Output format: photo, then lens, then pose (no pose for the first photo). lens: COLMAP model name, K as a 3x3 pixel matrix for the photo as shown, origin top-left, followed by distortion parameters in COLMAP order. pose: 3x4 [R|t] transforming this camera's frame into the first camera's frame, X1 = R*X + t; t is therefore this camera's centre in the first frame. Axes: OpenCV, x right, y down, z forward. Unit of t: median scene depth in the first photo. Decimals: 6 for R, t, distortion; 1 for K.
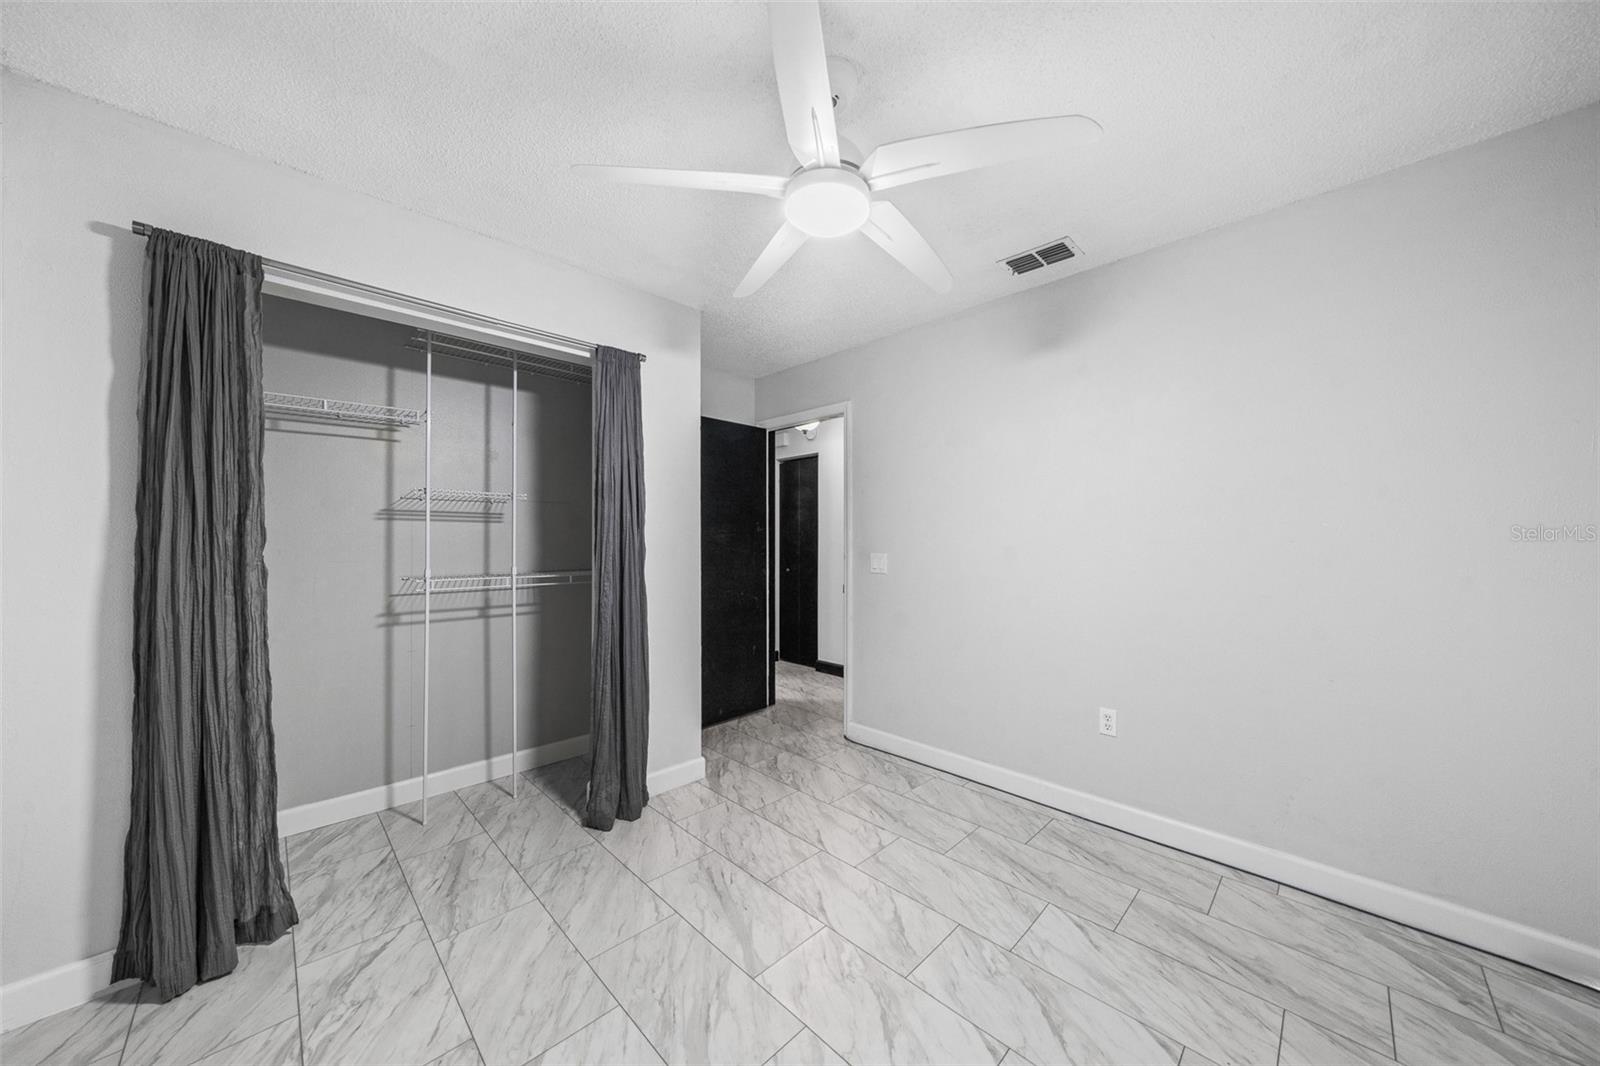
lens RADIAL K [[556.4, 0, 799.0], [0, 556.4, 540.8], [0, 0, 1]] dist [-0.001524, -0.000133]
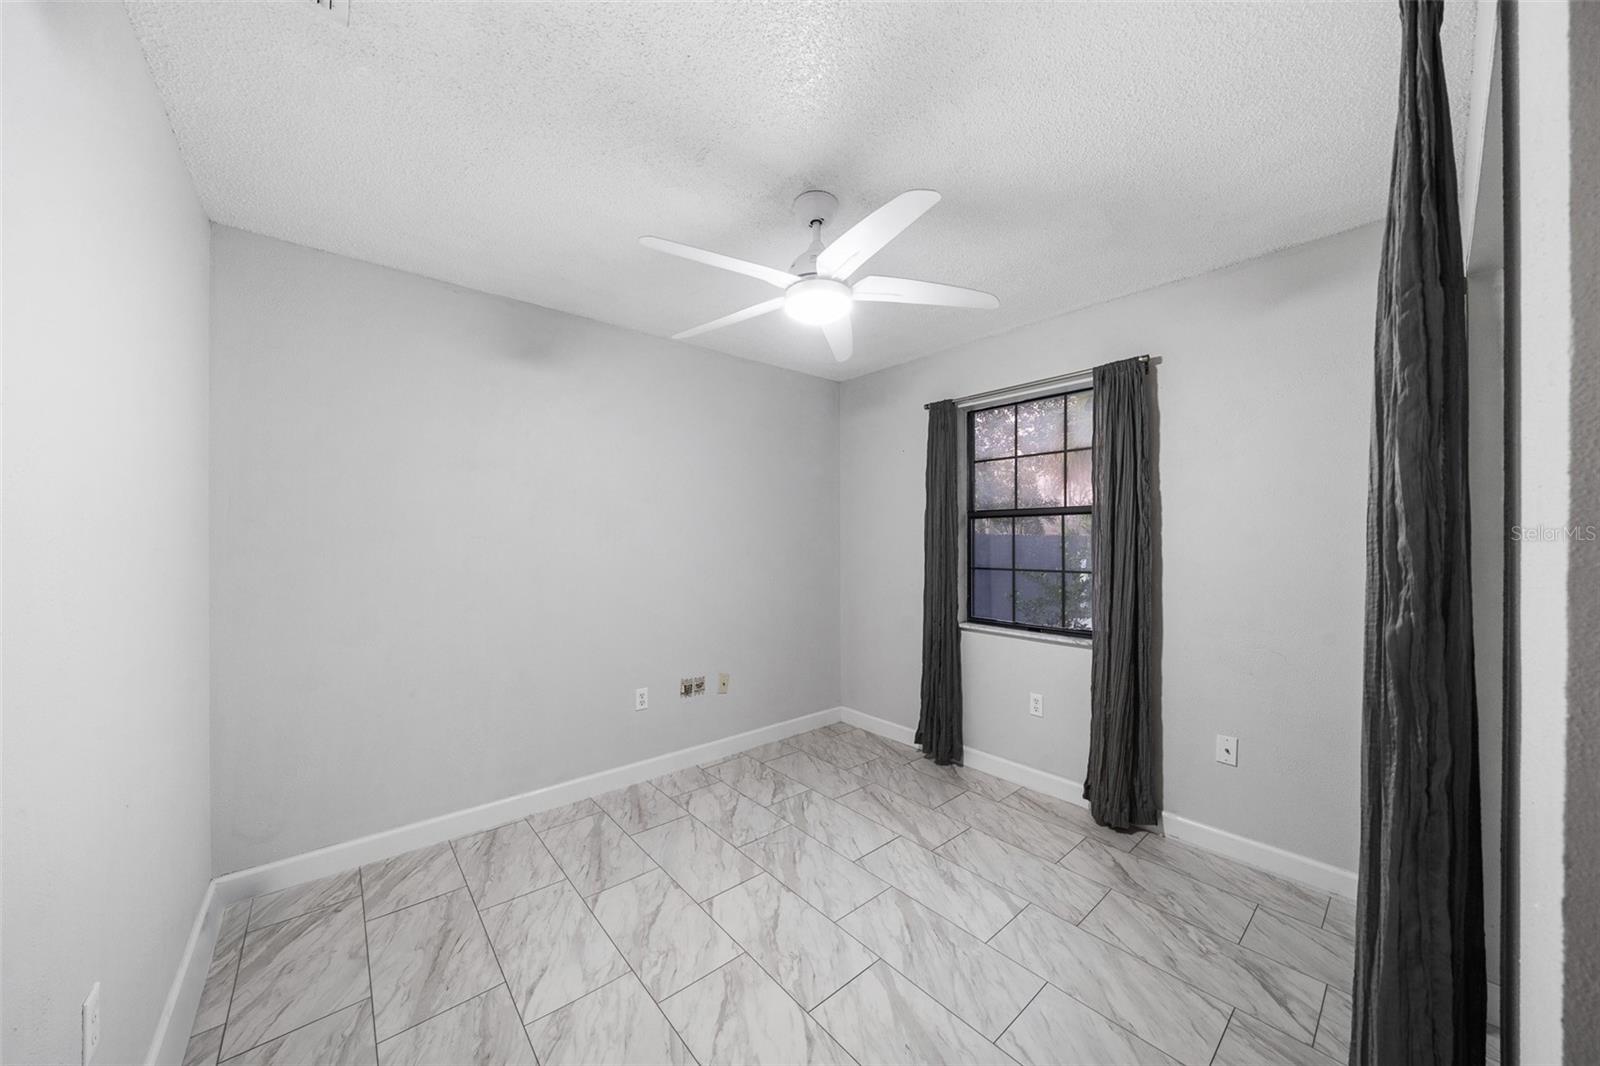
lens RADIAL K [[556.4, 0, 802.6], [0, 556.4, 539.9], [0, 0, 1]] dist [-0.001524, -0.000133]
pose [[-0.997426, -0.002320, 0.071671, -0.004119], [-0.002253, 0.999997, 0.001015, -0.055834], [-0.071673, 0.000850, -0.997428, 2.061546]]
